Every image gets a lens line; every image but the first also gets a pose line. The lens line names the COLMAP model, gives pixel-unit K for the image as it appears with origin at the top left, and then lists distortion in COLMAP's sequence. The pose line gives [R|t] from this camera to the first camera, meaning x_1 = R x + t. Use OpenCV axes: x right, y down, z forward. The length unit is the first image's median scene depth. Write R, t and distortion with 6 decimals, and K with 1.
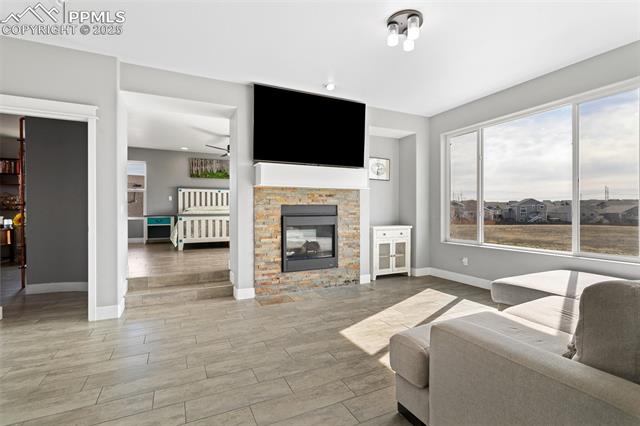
lens RADIAL K [[303.5, 0, 324.6], [0, 303.5, 219.3], [0, 0, 1]] dist [-0.000181, 0.001463]
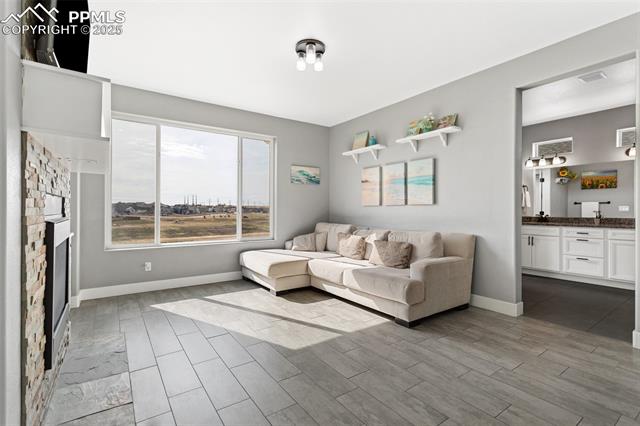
lens RADIAL K [[303.5, 0, 317.2], [0, 303.5, 210.6], [0, 0, 1]] dist [-0.000181, 0.001463]
pose [[-0.155910, -0.001564, 0.987770, -0.708522], [0.021899, 0.999747, 0.005039, -0.025281], [-0.987528, 0.022417, -0.155837, 0.914586]]
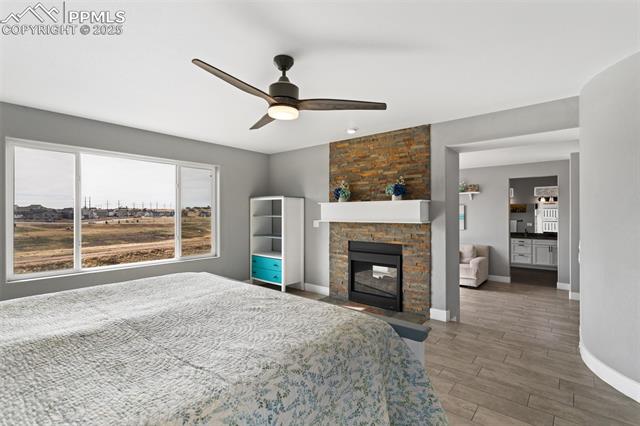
lens RADIAL K [[303.5, 0, 322.7], [0, 303.5, 212.5], [0, 0, 1]] dist [-0.000181, 0.001463]
pose [[-0.409933, 0.004727, 0.912104, -0.749372], [0.023003, 0.999722, 0.005157, -0.038559], [-0.911826, 0.023095, -0.409927, 1.011399]]
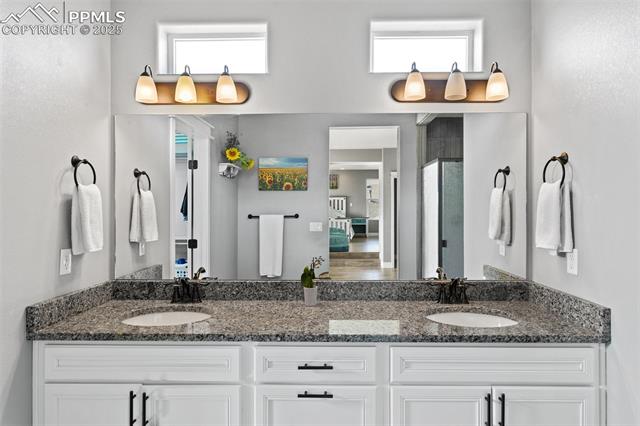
lens RADIAL K [[385.7, 0, 326.7], [0, 385.7, 213.7], [0, 0, 1]] dist [-0.004855, -0.002406]
pose [[-0.893063, -0.004083, 0.449912, -0.633537], [0.010463, 0.999500, 0.029840, -0.029301], [-0.449809, 0.031356, -0.892574, 0.835254]]
